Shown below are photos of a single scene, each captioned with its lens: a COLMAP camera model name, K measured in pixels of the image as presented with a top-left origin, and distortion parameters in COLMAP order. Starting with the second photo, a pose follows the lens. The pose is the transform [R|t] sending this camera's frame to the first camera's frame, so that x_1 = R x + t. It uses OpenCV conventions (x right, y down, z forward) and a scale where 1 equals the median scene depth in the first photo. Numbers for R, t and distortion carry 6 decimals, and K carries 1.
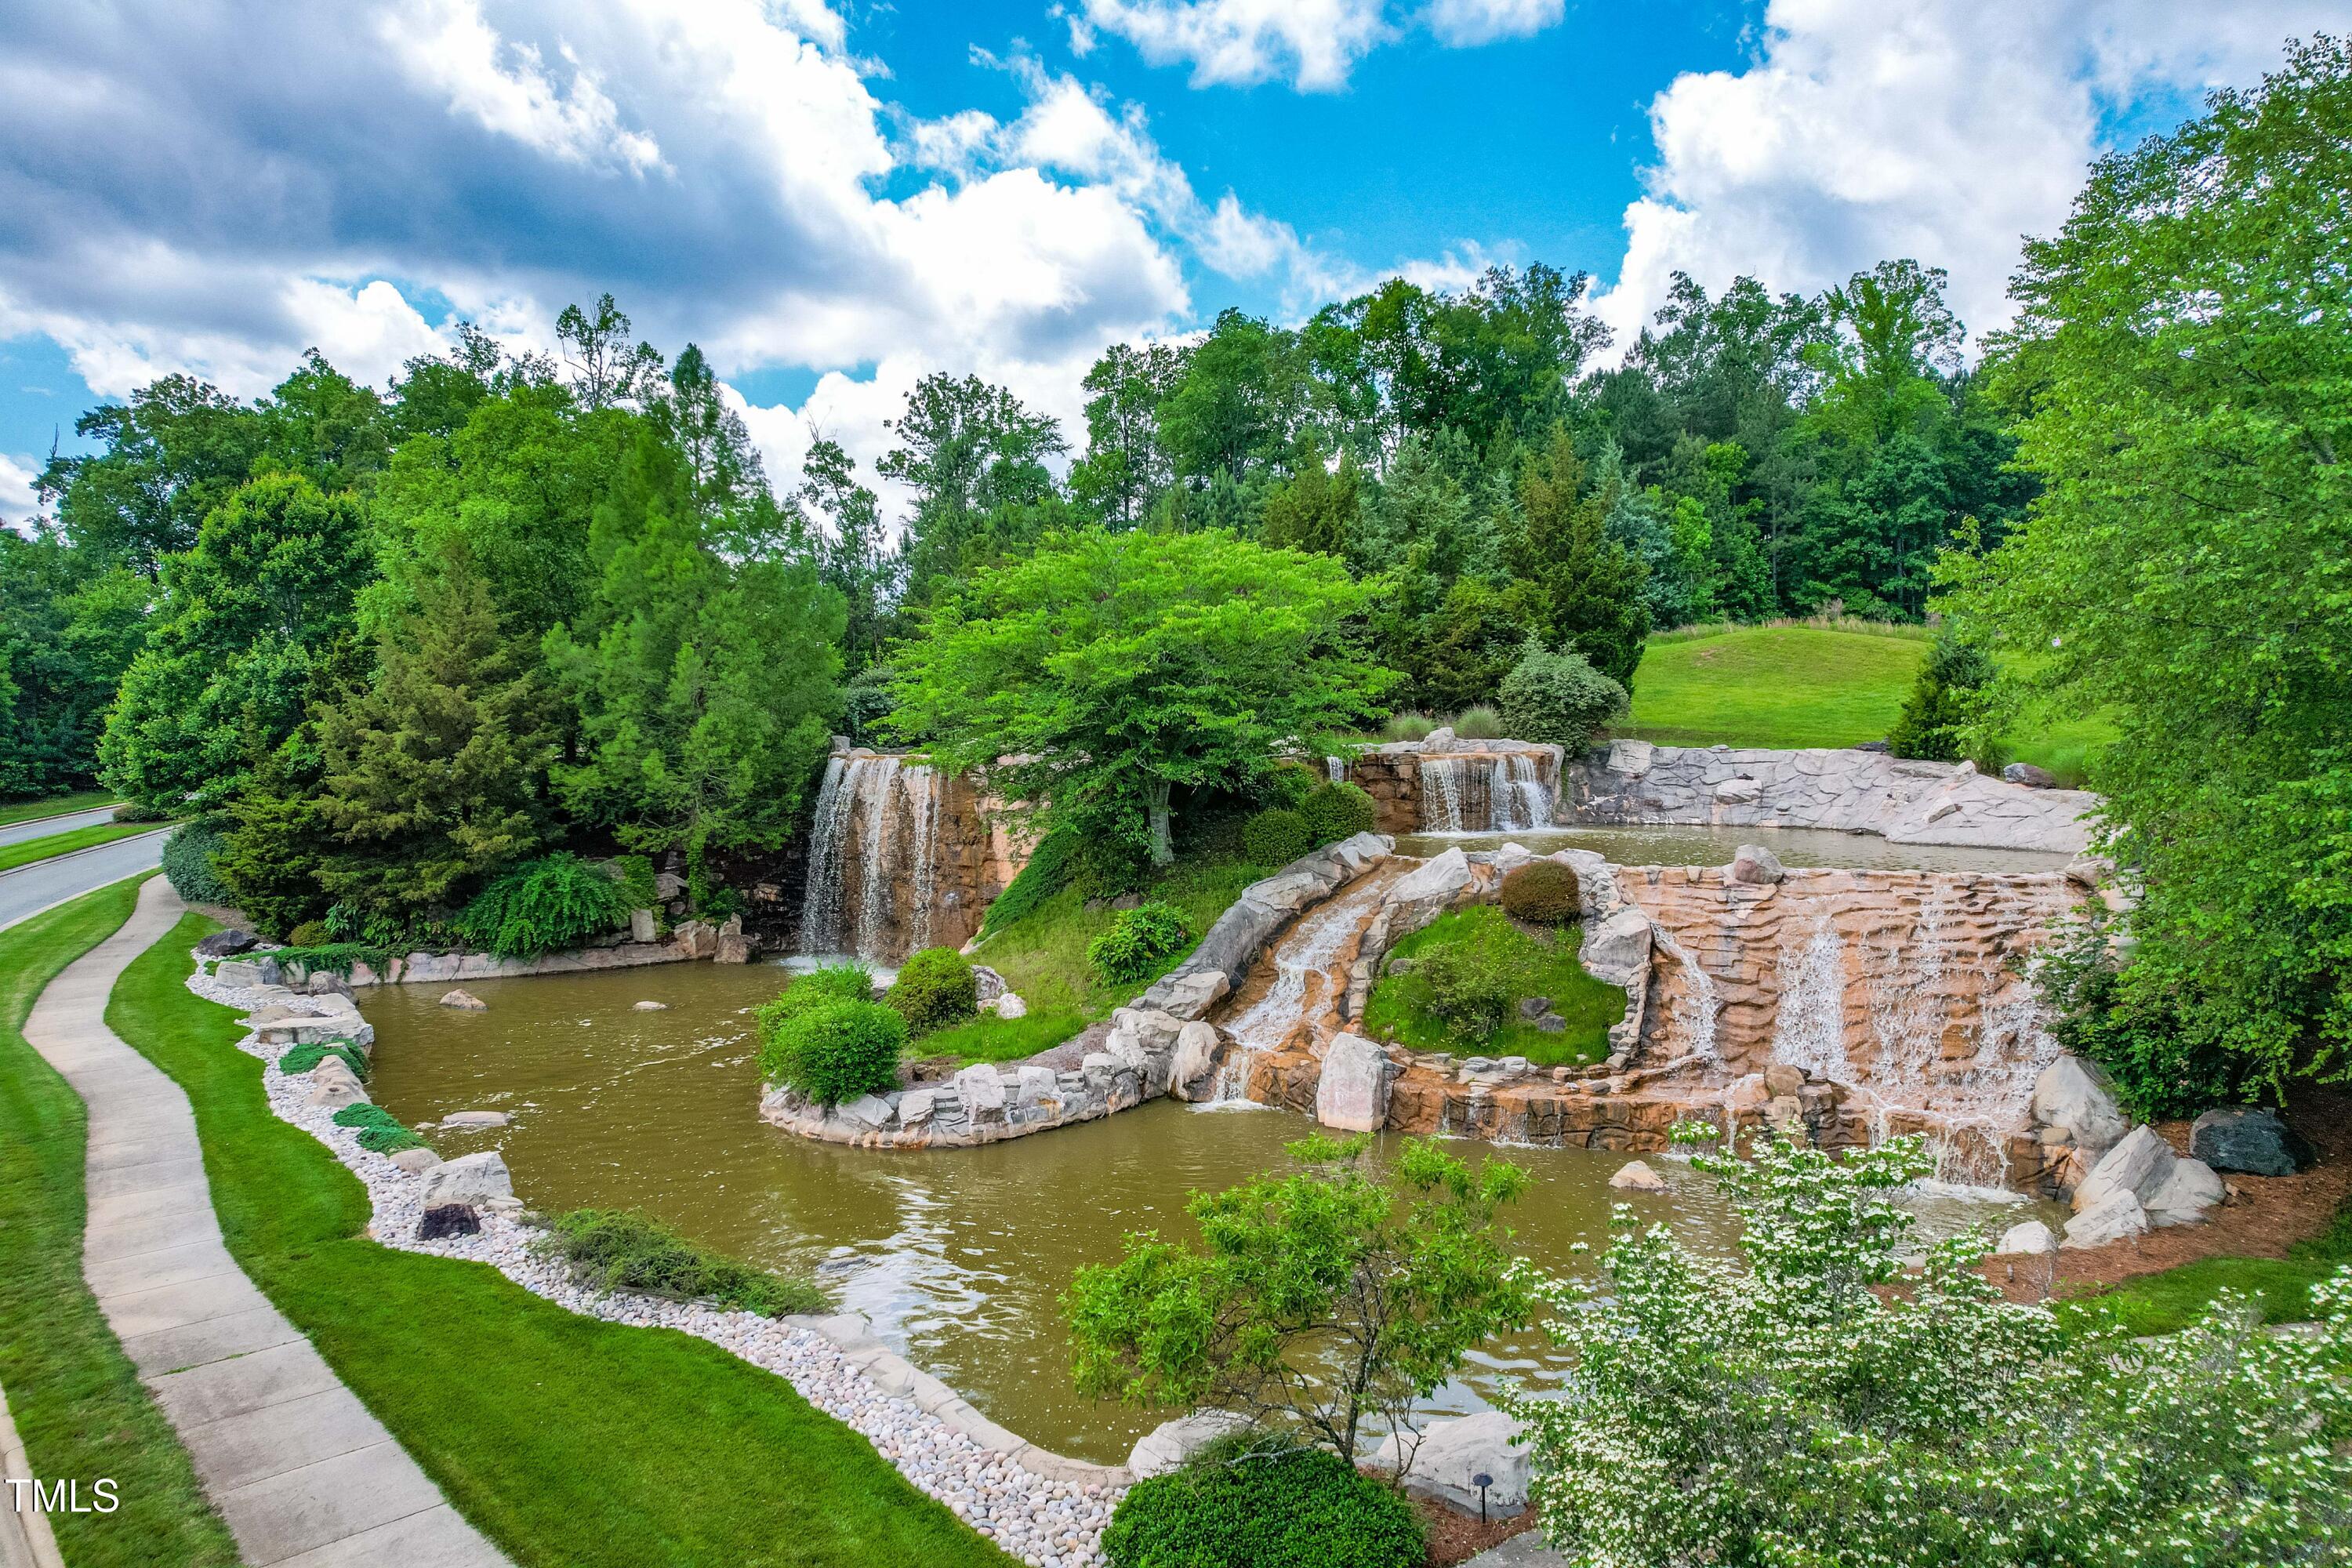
lens RADIAL K [[1499.7, 0, 1182.1], [0, 1499.7, 803.4], [0, 0, 1]] dist [-0.067432, 0.063895]
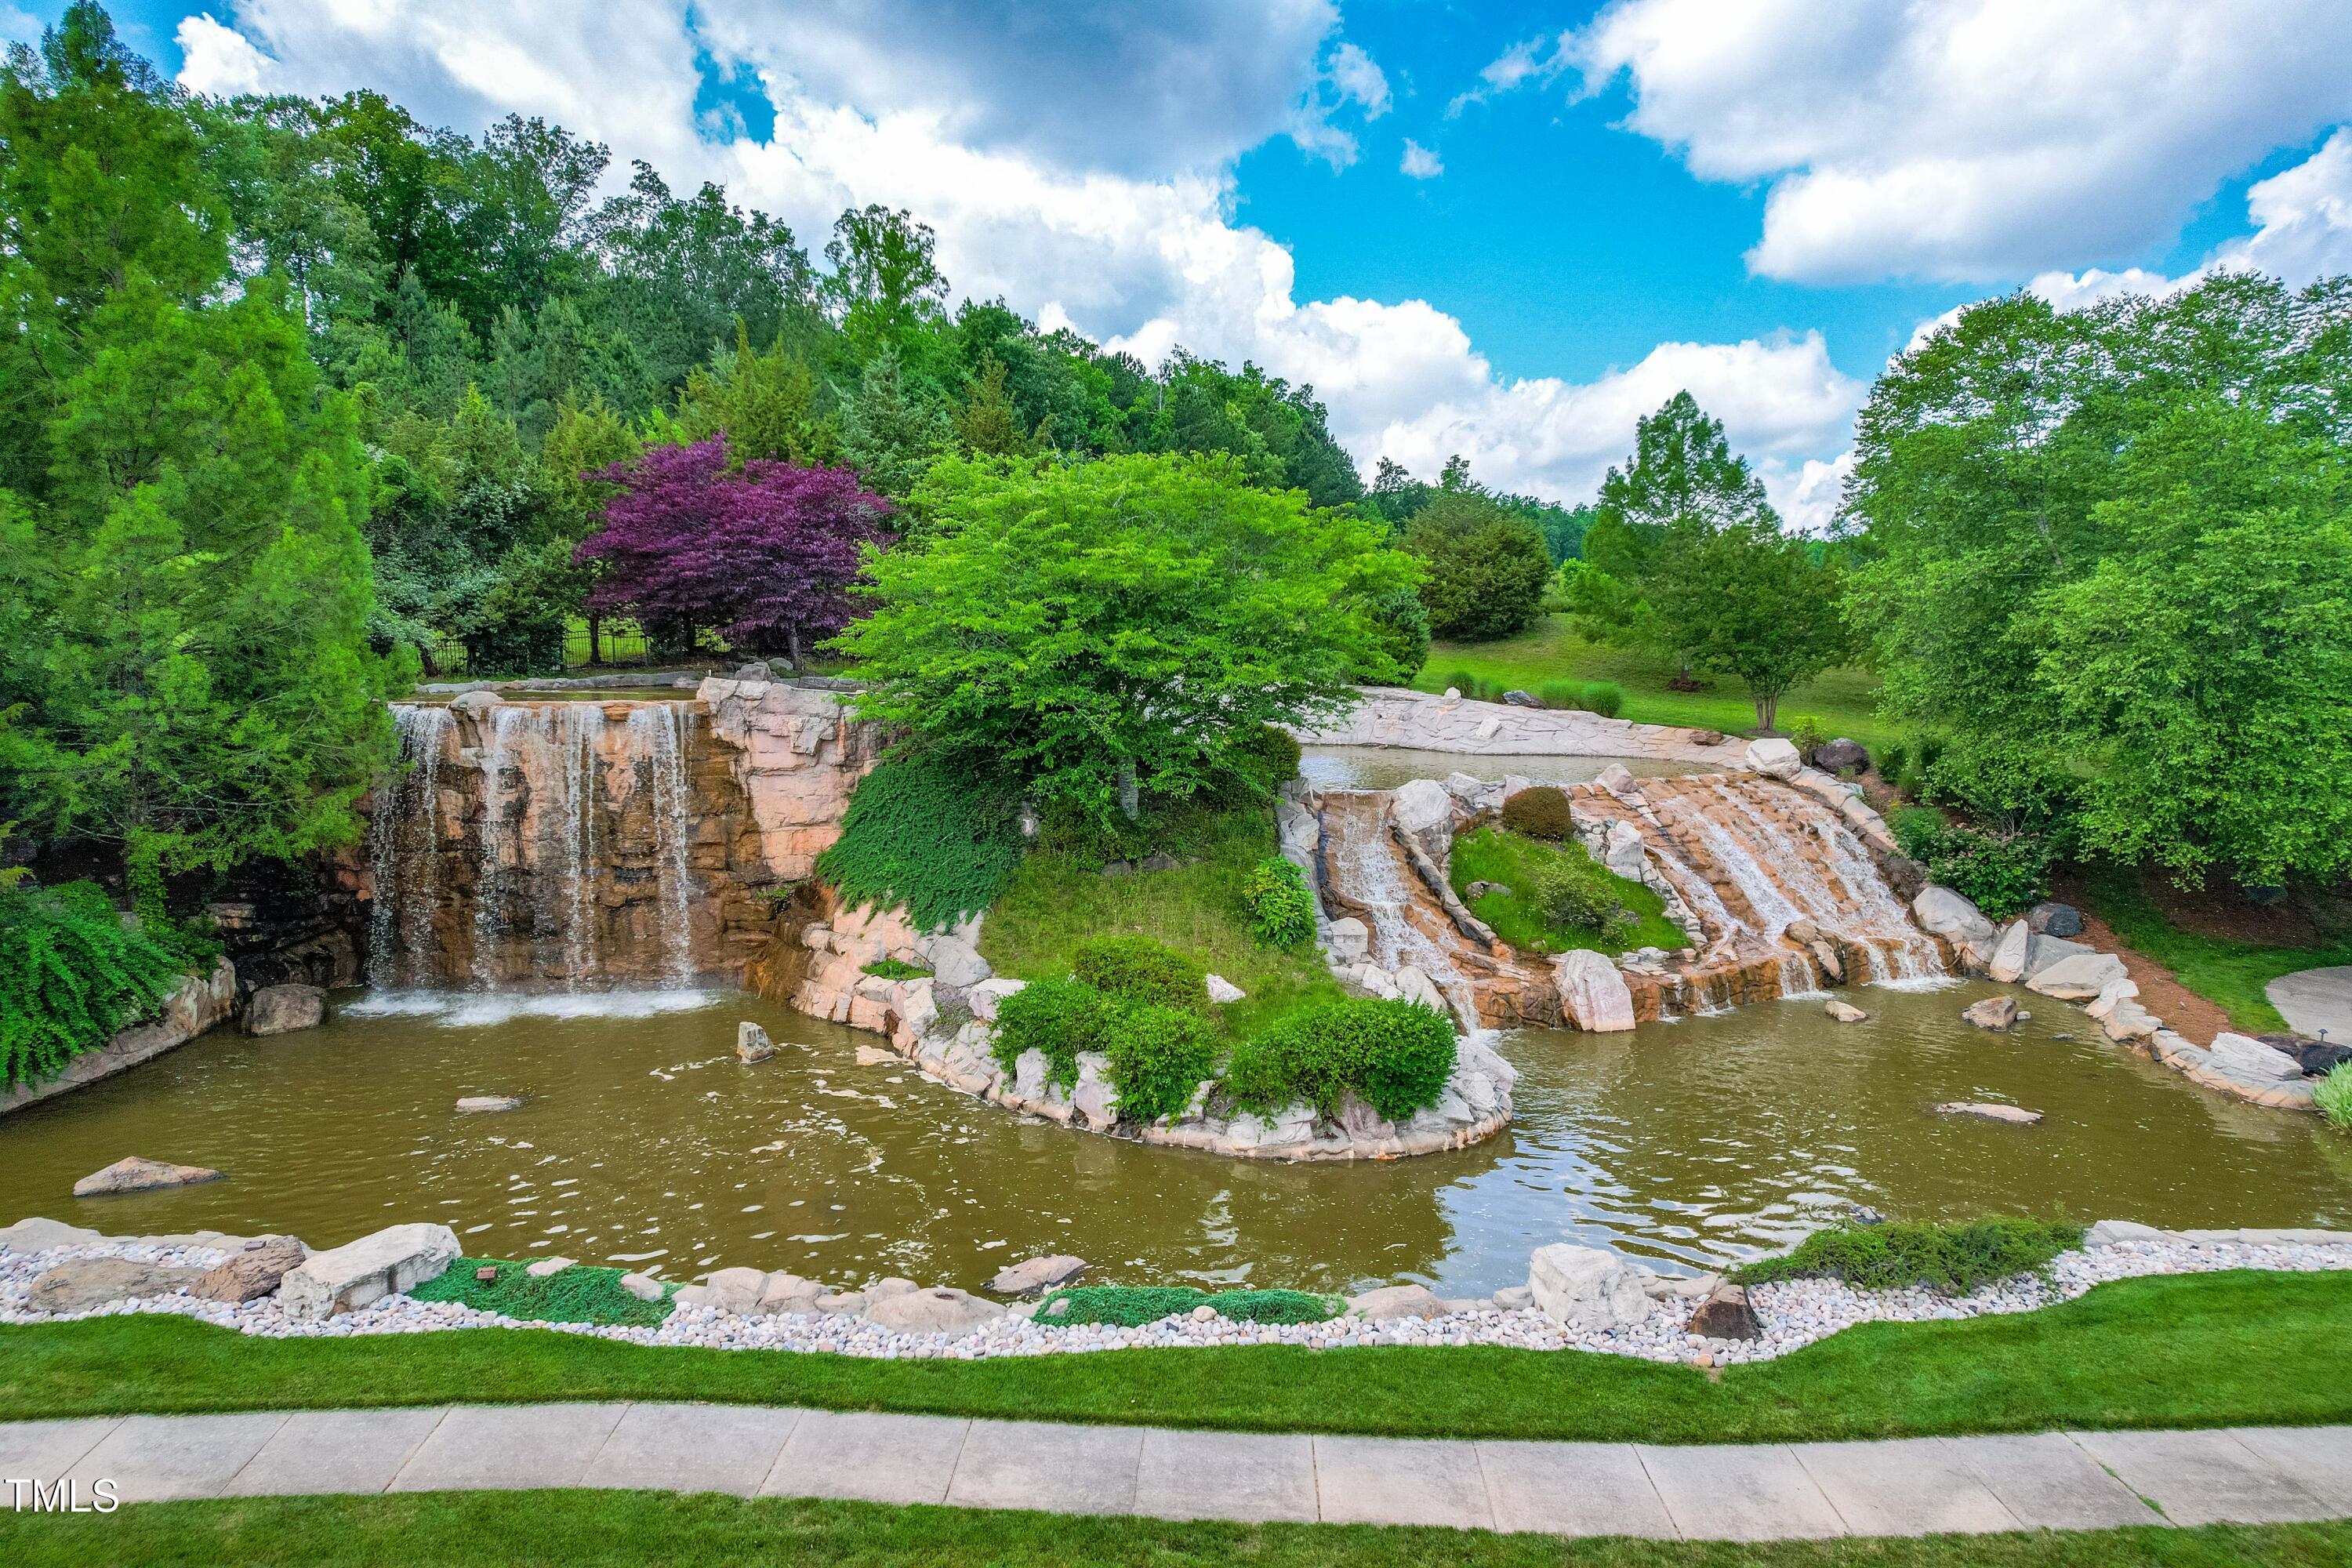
lens RADIAL K [[1499.7, 0, 1182.1], [0, 1499.7, 803.4], [0, 0, 1]] dist [-0.067432, 0.063895]
pose [[0.631223, -0.075983, 0.771871, -0.546141], [0.024605, 0.996651, 0.077989, -0.030950], [-0.775211, -0.030237, 0.630978, 0.301070]]
